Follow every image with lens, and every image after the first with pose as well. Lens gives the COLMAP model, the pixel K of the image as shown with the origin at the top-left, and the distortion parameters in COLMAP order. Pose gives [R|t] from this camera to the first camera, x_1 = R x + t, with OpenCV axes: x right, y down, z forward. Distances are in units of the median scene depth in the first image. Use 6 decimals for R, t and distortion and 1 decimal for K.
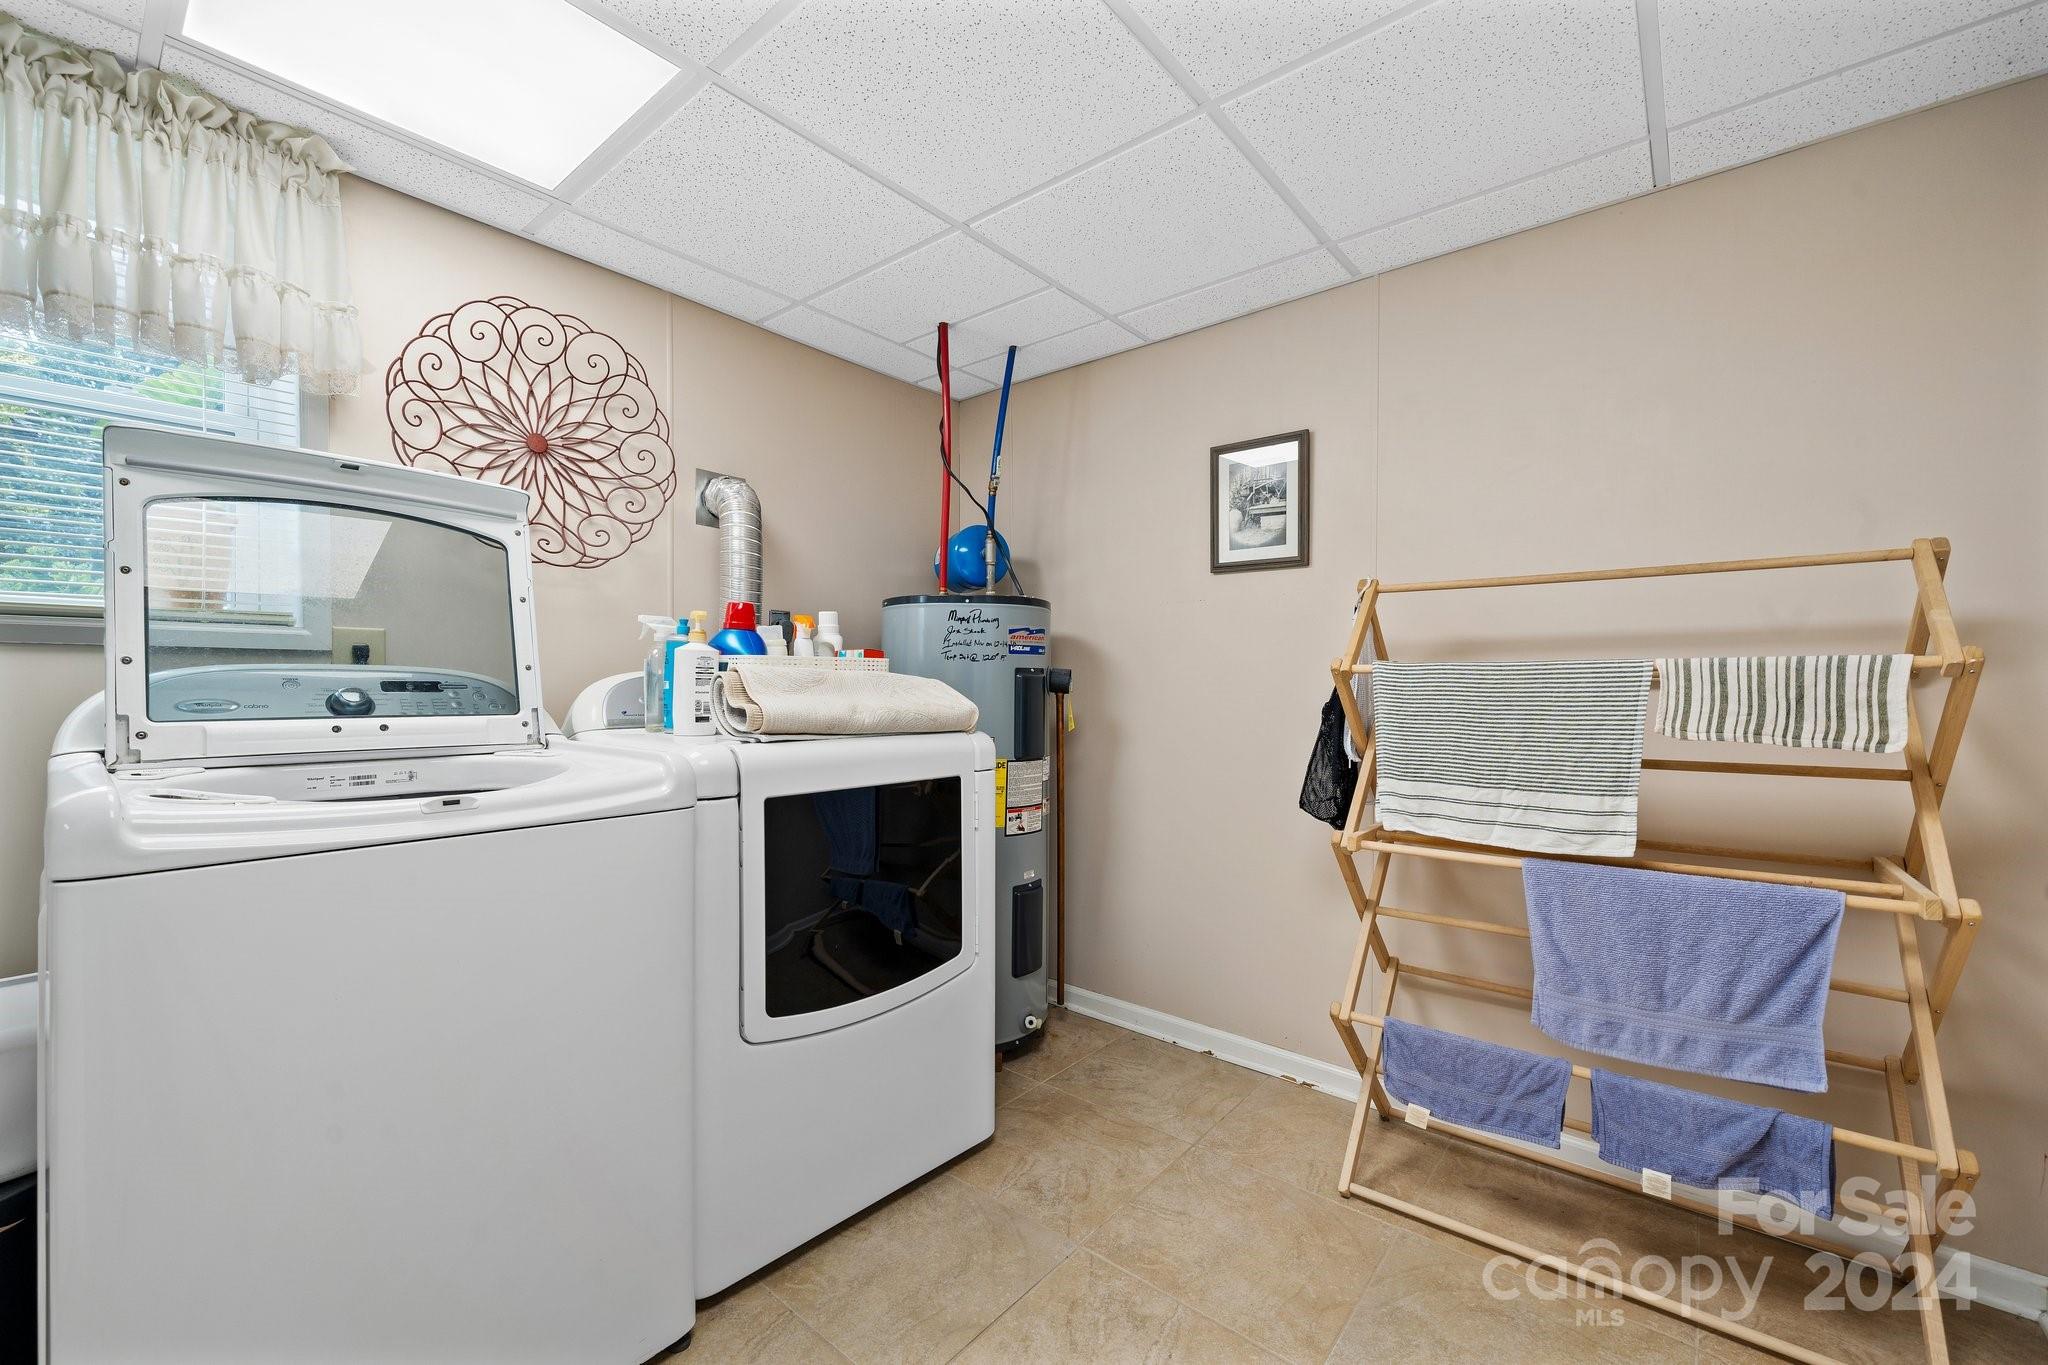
lens RADIAL K [[819.2, 0, 1024.0], [0, 819.2, 682.5], [0, 0, 1]] dist [-0.003199, -0.000458]
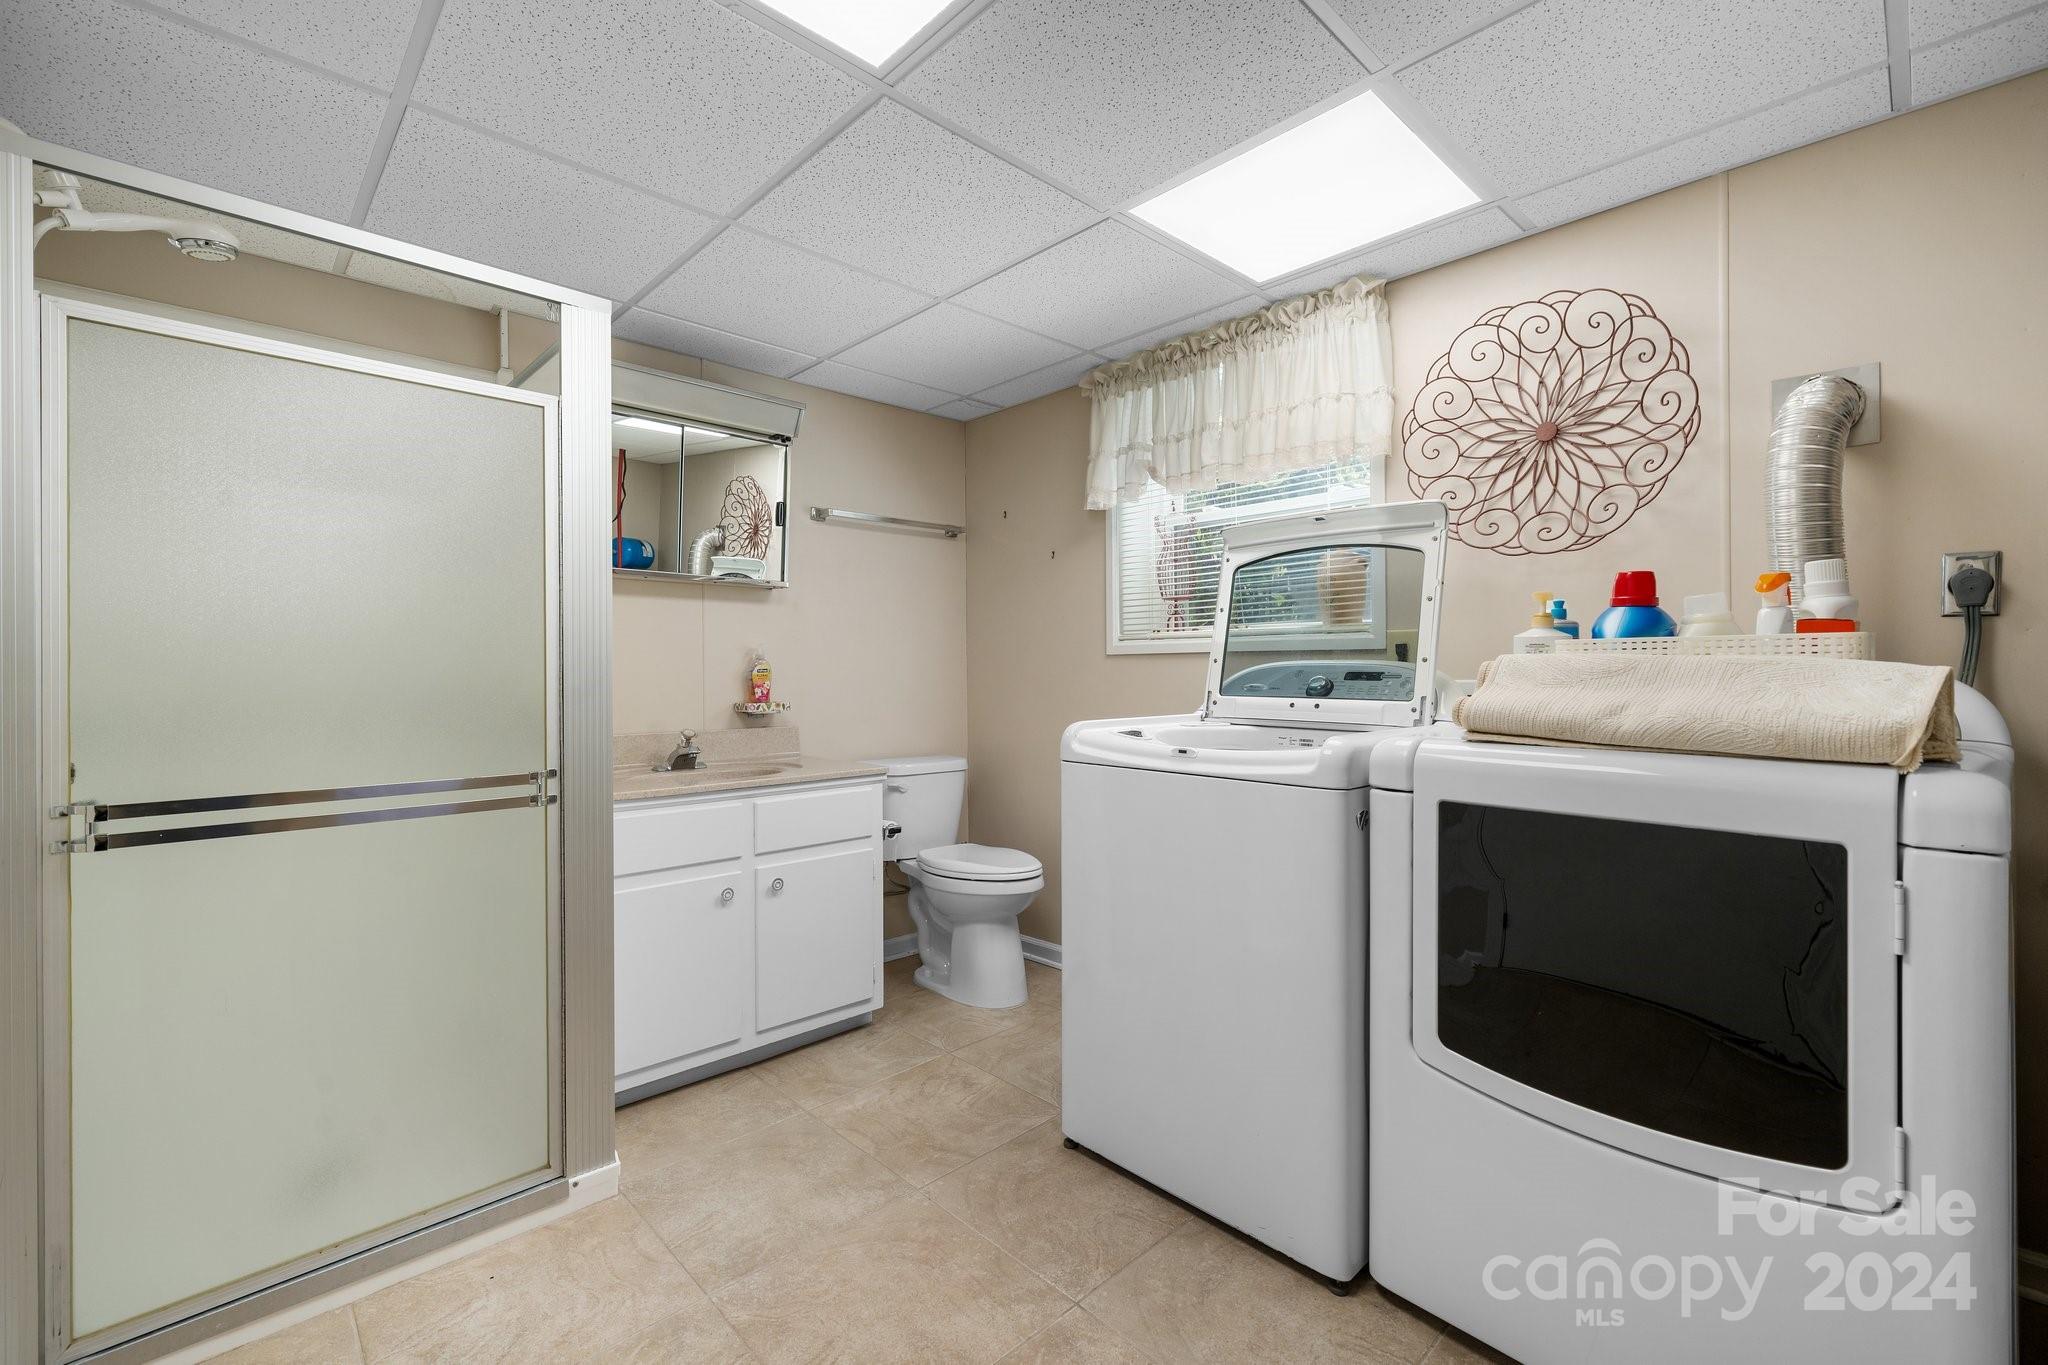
lens RADIAL K [[876.6, 0, 1017.4], [0, 876.6, 661.3], [0, 0, 1]] dist [0.001429, 0.000179]
pose [[-0.117736, -0.012694, -0.992964, 0.560978], [0.000929, 0.999916, -0.012893, -0.001004], [0.993045, -0.002440, -0.117714, 0.513183]]
